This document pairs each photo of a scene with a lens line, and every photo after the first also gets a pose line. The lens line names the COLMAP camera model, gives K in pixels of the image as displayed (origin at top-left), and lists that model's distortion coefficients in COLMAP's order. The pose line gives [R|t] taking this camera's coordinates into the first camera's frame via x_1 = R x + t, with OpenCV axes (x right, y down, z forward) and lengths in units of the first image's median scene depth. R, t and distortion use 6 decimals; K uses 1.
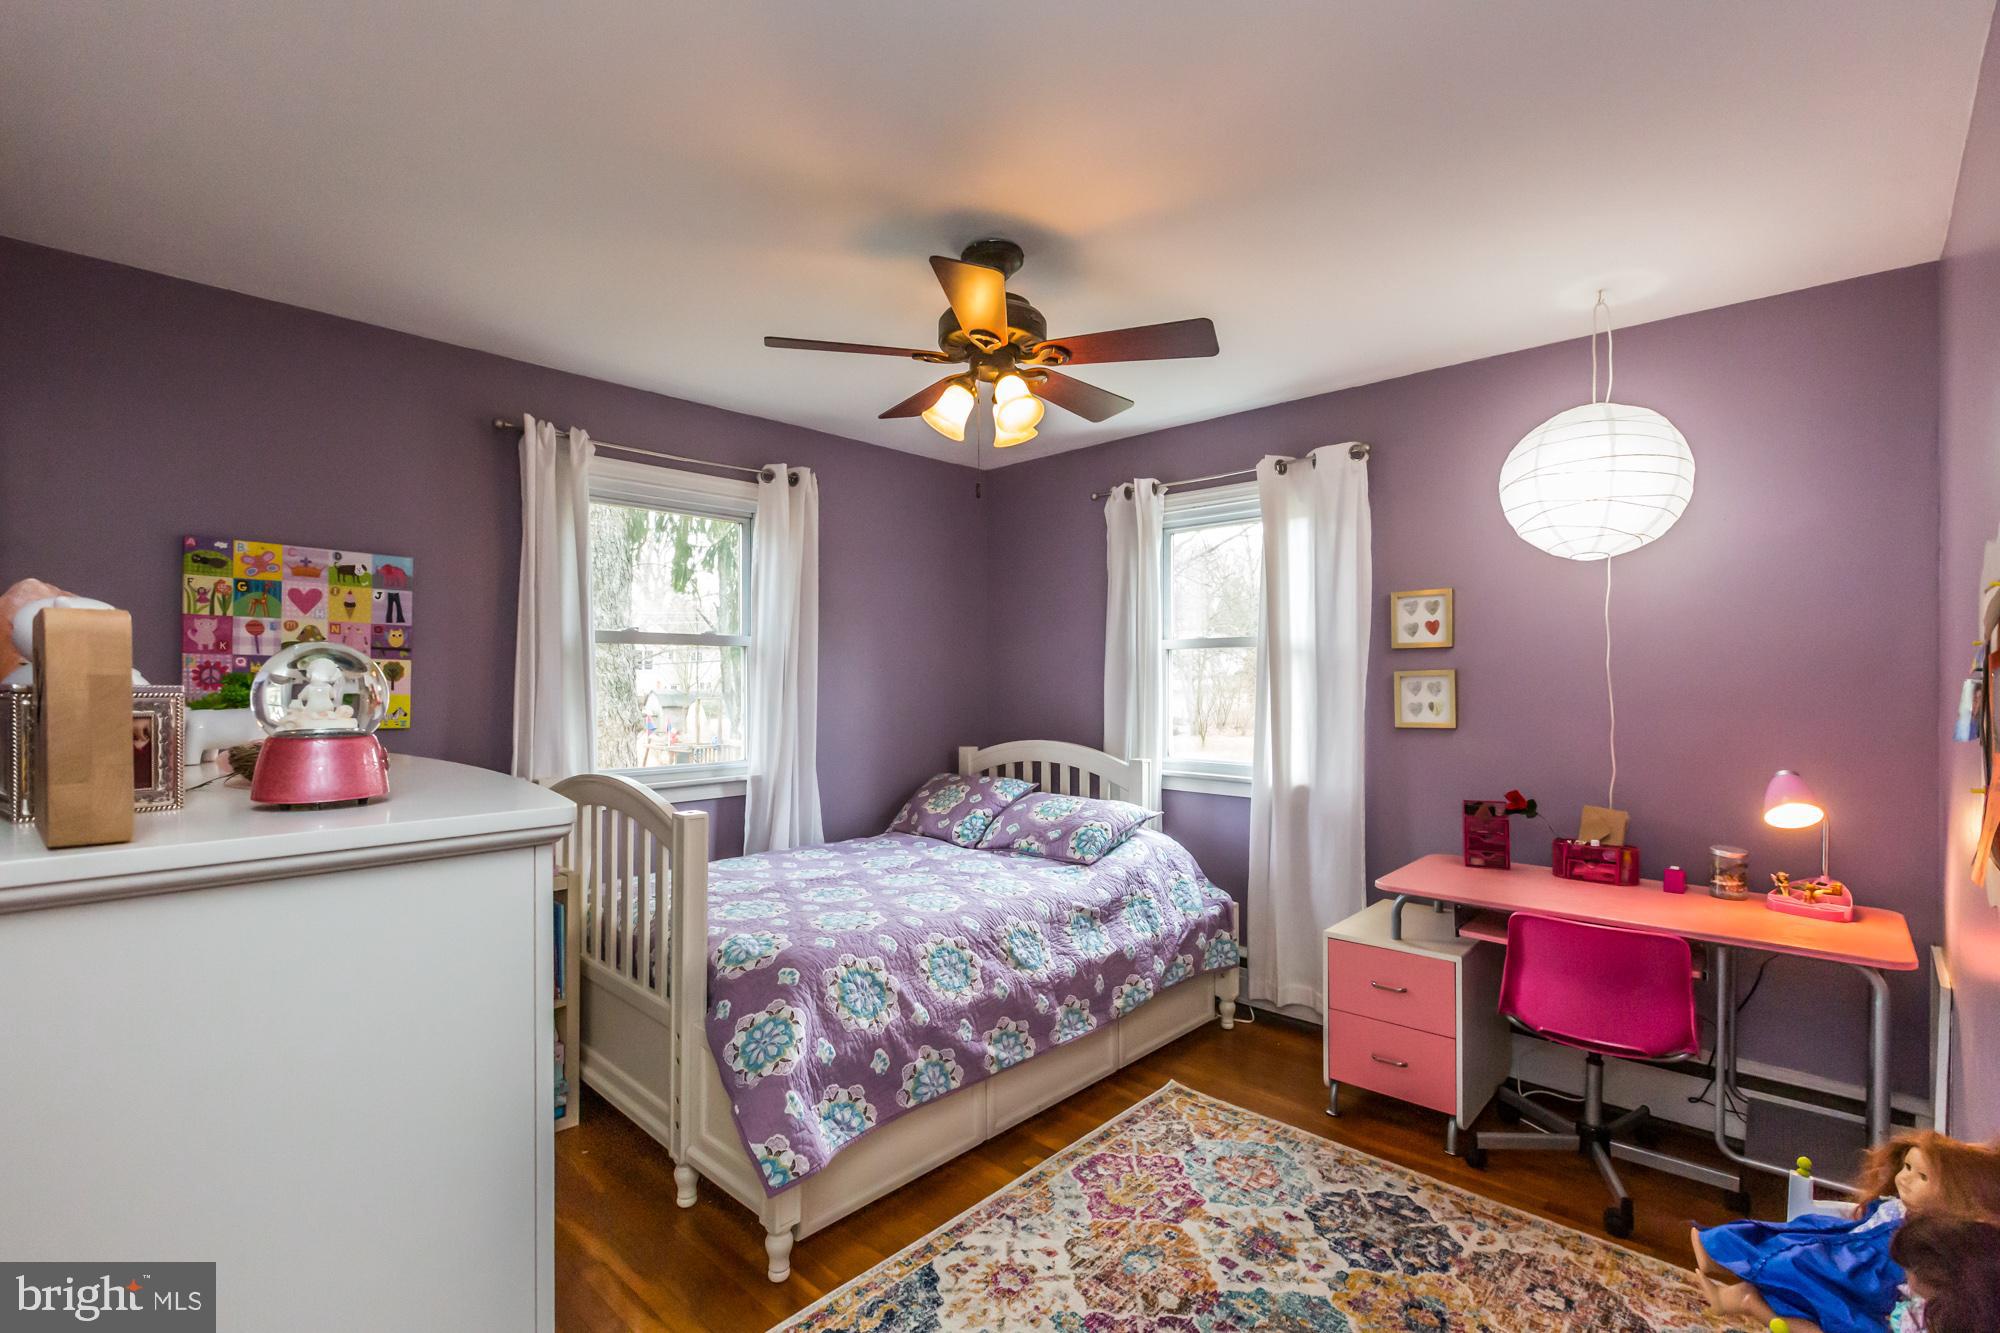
lens RADIAL K [[917.9, 0, 994.6], [0, 917.9, 674.5], [0, 0, 1]] dist [0.000166, 0.000574]
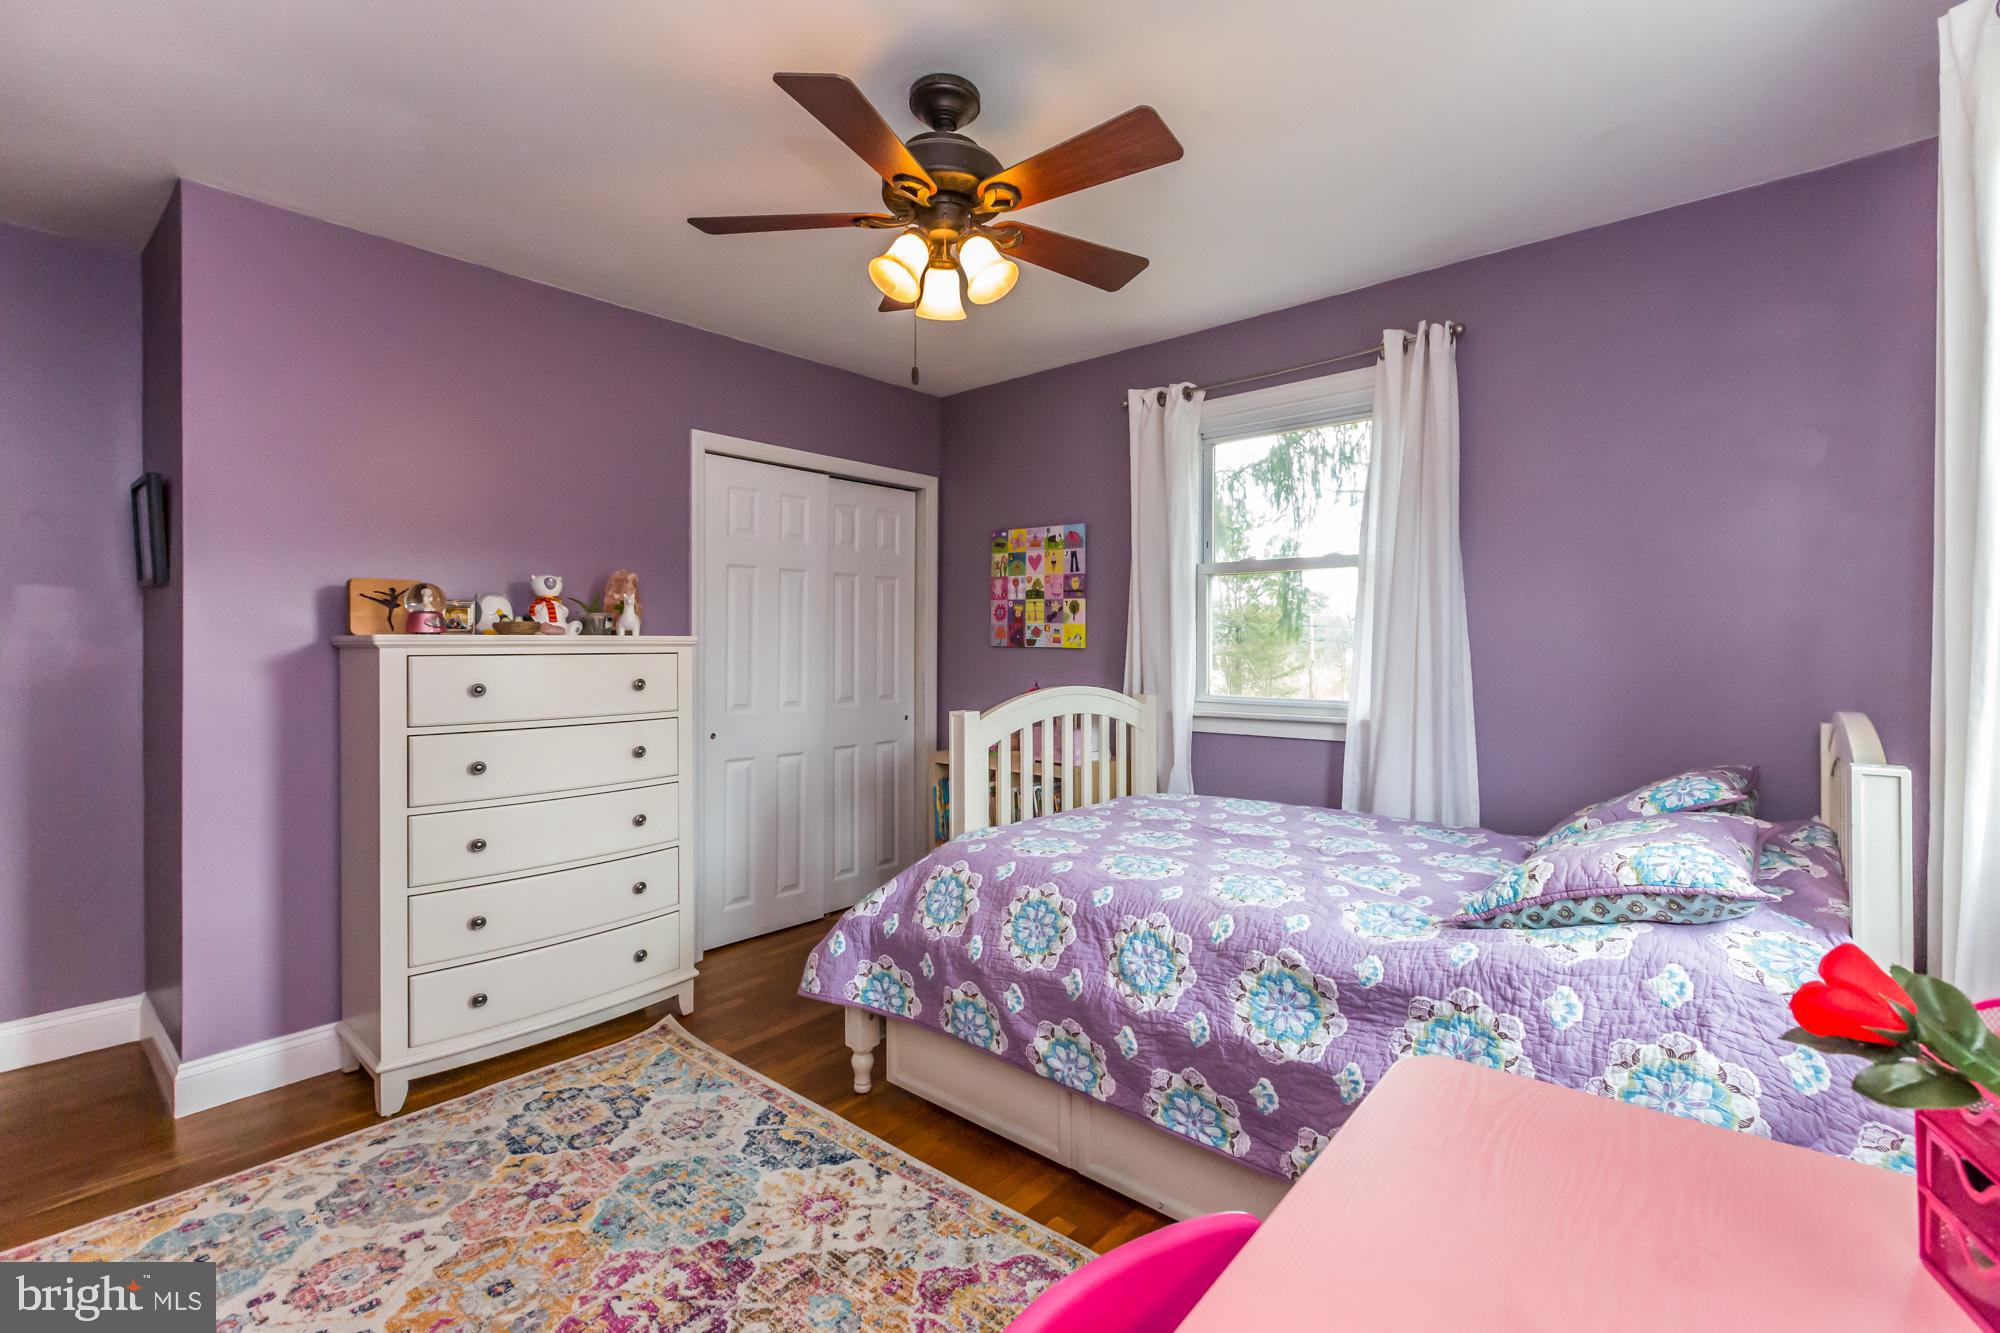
lens RADIAL K [[902.1, 0, 1003.3], [0, 902.1, 640.2], [0, 0, 1]] dist [-0.000289, -0.000592]
pose [[0.028592, -0.007410, -0.999564, 0.756355], [0.003710, 0.999966, -0.007306, 0.060353], [0.999584, -0.003499, 0.028619, 0.912955]]
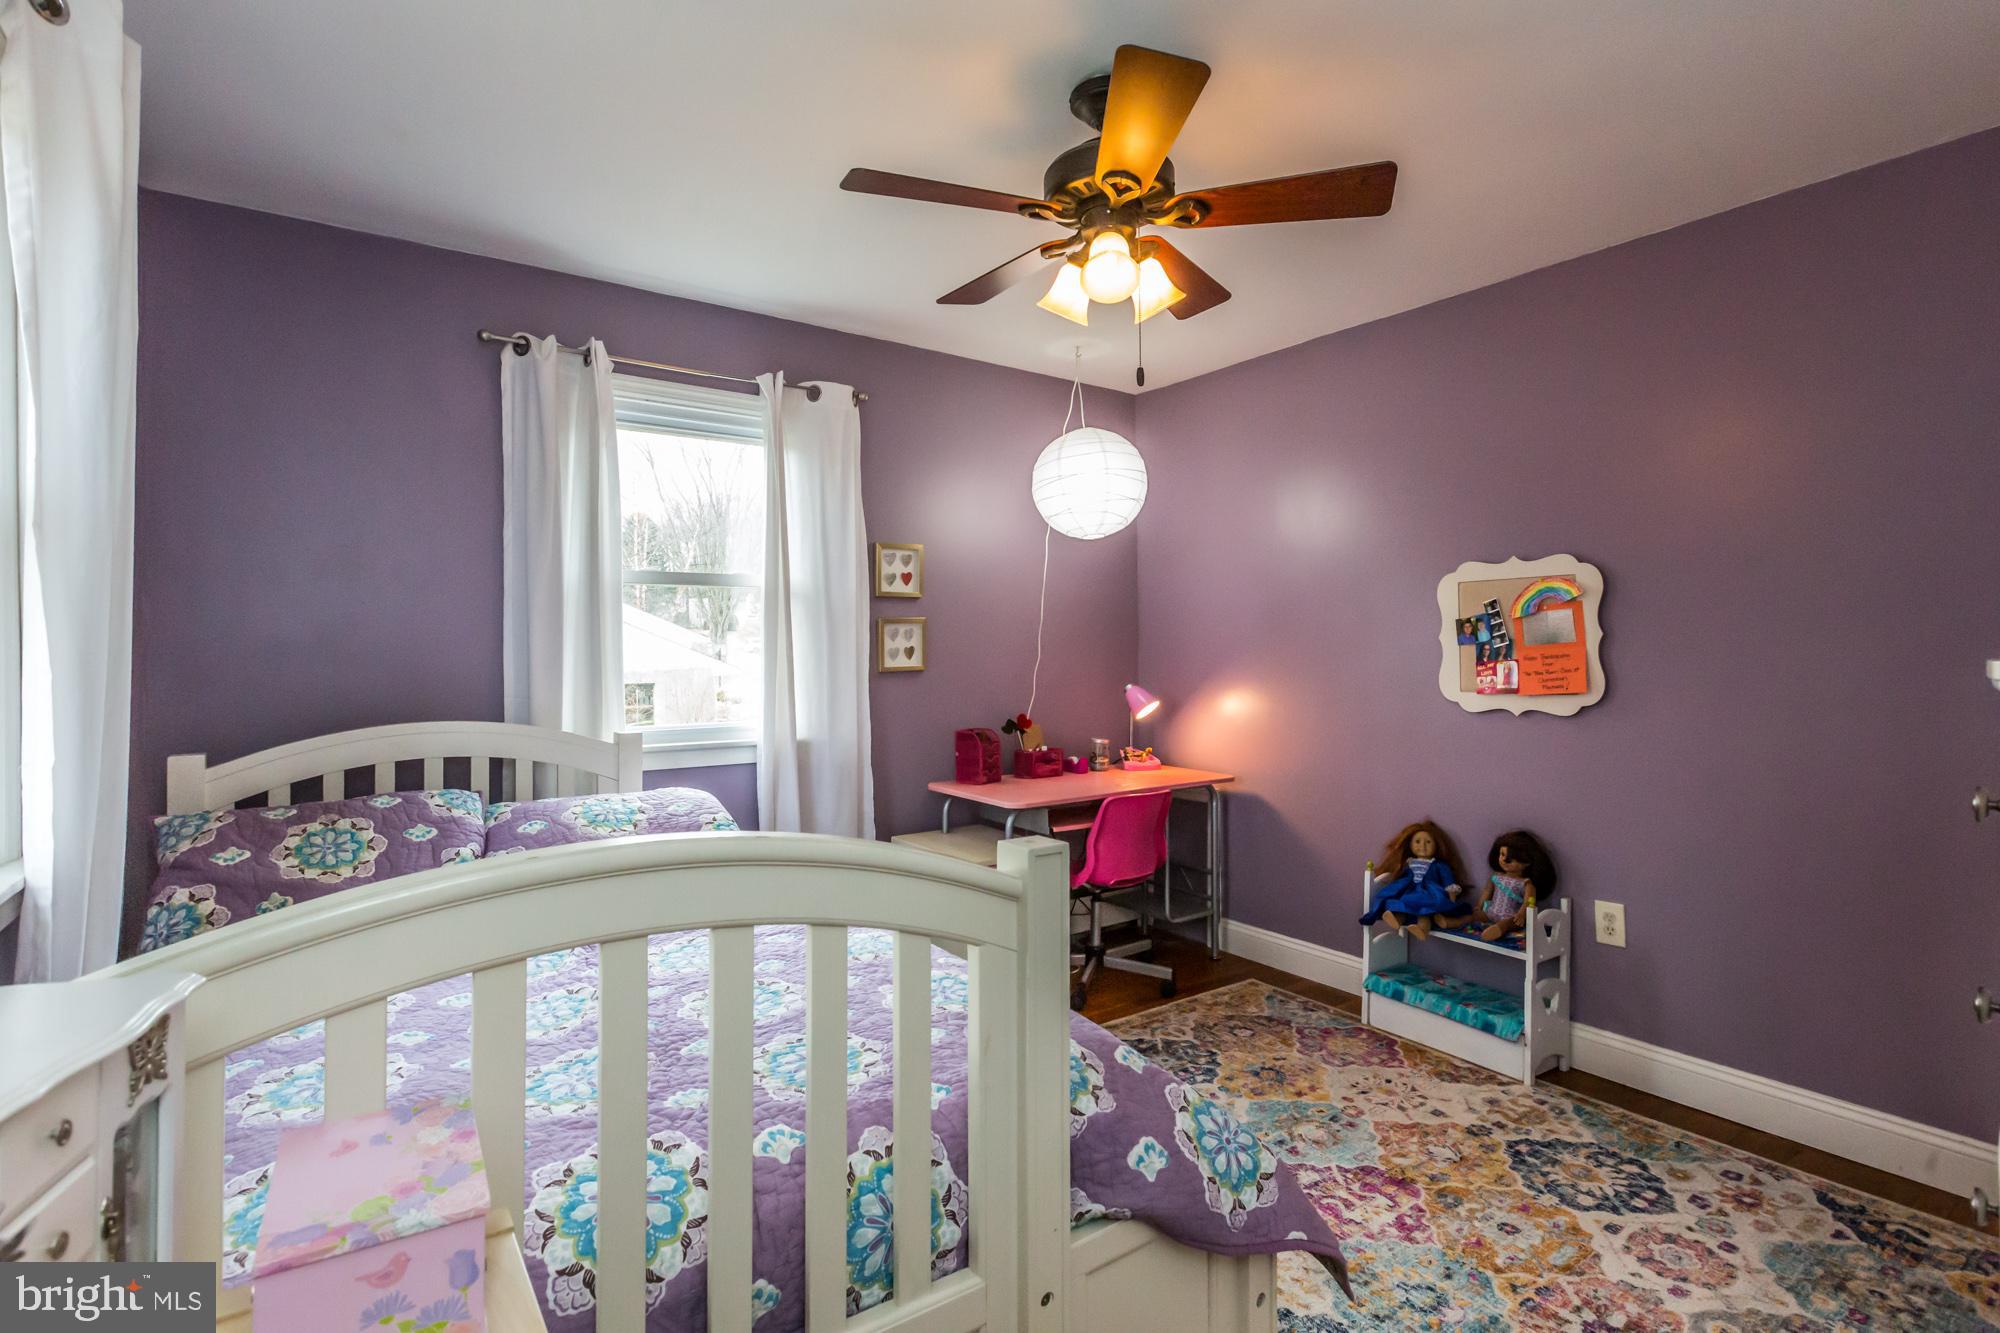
lens RADIAL K [[951.2, 0, 997.6], [0, 951.2, 649.0], [0, 0, 1]] dist [-0.029972, 0.000094]
pose [[0.205871, 0.001243, 0.978578, -0.750502], [0.004303, 0.999988, -0.002175, 0.043663], [-0.978570, 0.004658, 0.205863, 0.819182]]
